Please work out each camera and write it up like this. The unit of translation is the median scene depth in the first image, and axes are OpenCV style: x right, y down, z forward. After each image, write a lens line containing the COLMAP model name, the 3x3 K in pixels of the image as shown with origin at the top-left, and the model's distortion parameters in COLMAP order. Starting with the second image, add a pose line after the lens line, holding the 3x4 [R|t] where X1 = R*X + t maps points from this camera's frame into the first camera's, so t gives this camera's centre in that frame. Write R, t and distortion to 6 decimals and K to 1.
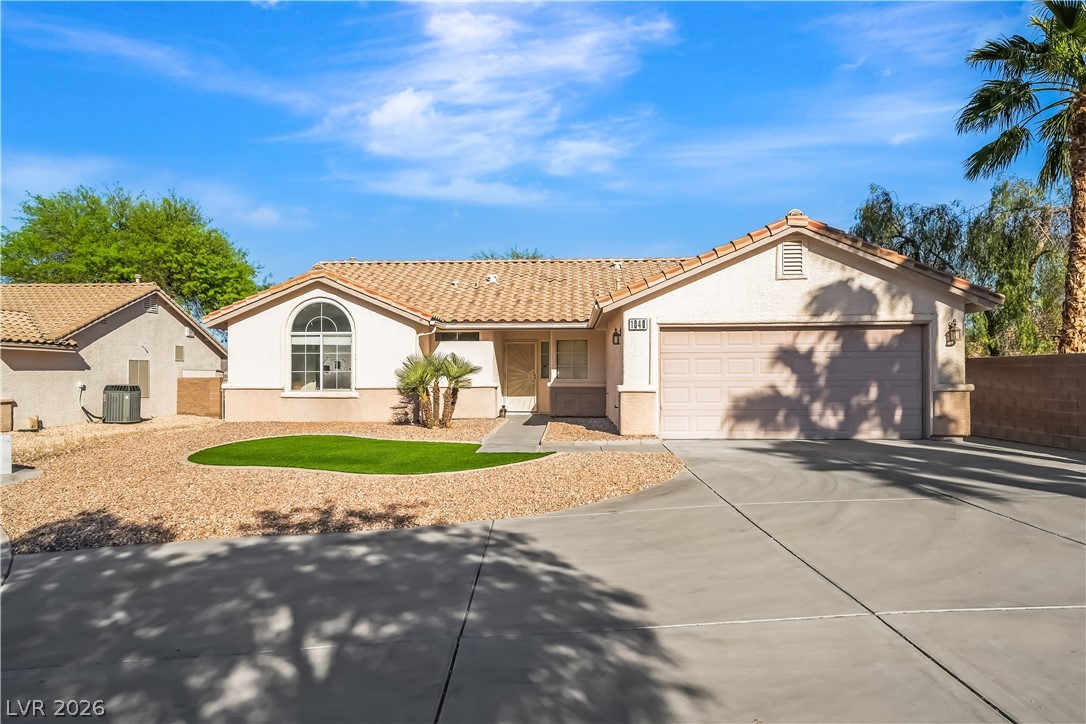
lens RADIAL K [[717.9, 0, 539.8], [0, 717.9, 367.2], [0, 0, 1]] dist [0.008665, 0.008311]
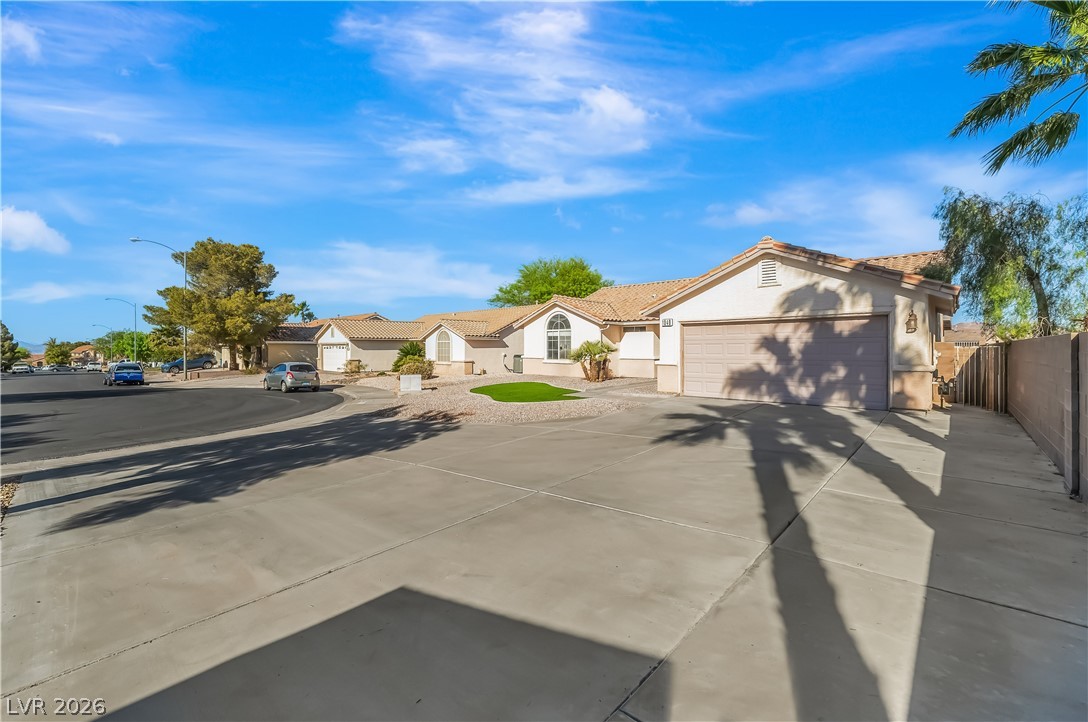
lens RADIAL K [[447.2, 0, 537.6], [0, 447.2, 343.8], [0, 0, 1]] dist [-0.020539, 0.001601]
pose [[0.760736, -0.003976, -0.649049, 0.560564], [0.007001, 0.999973, 0.002081, -0.017469], [0.649023, -0.006127, 0.760744, 0.065272]]
